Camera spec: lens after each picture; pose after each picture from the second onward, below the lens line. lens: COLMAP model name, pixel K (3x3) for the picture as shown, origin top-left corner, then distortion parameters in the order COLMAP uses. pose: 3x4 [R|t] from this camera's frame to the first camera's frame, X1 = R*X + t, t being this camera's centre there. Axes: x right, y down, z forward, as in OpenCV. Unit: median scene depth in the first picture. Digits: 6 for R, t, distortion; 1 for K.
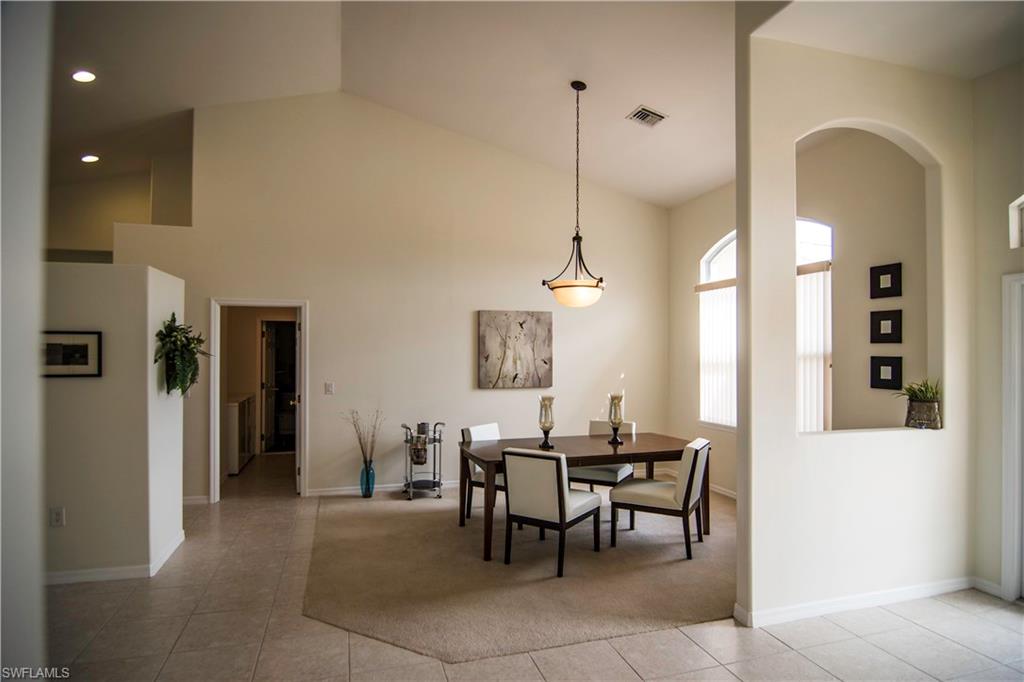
lens RADIAL K [[552.7, 0, 507.2], [0, 552.7, 340.8], [0, 0, 1]] dist [-0.002729, -0.019837]
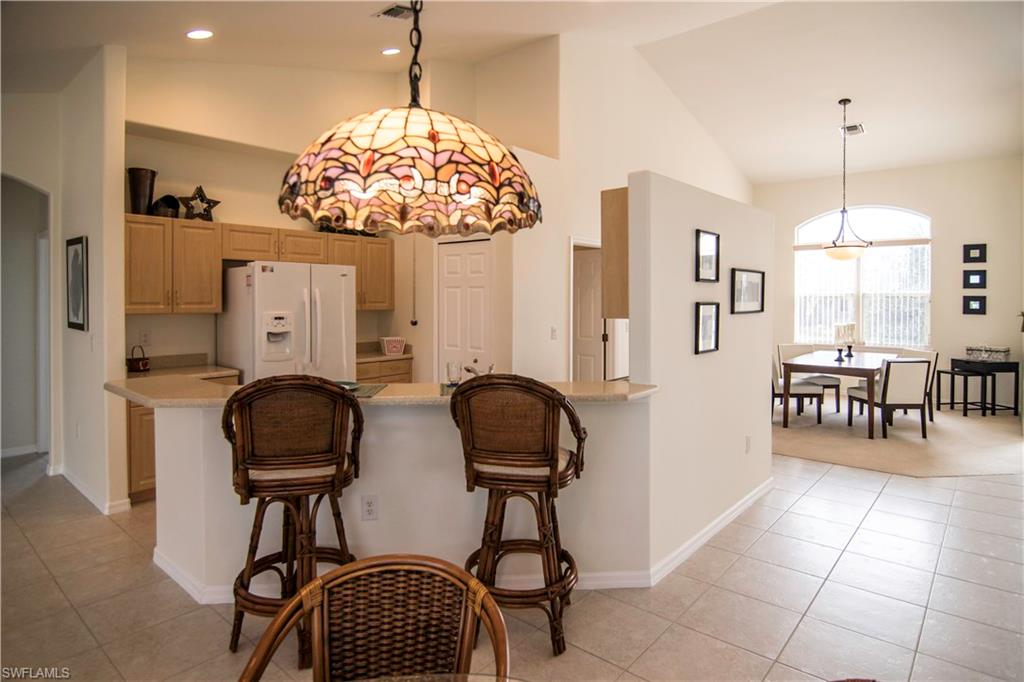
lens RADIAL K [[575.1, 0, 494.4], [0, 575.1, 300.4], [0, 0, 1]] dist [-0.036579, -0.000011]
pose [[0.849716, -0.004325, 0.527222, -1.349353], [-0.005601, 0.999836, 0.017229, 0.017642], [-0.527210, -0.017593, 0.849553, 0.239657]]
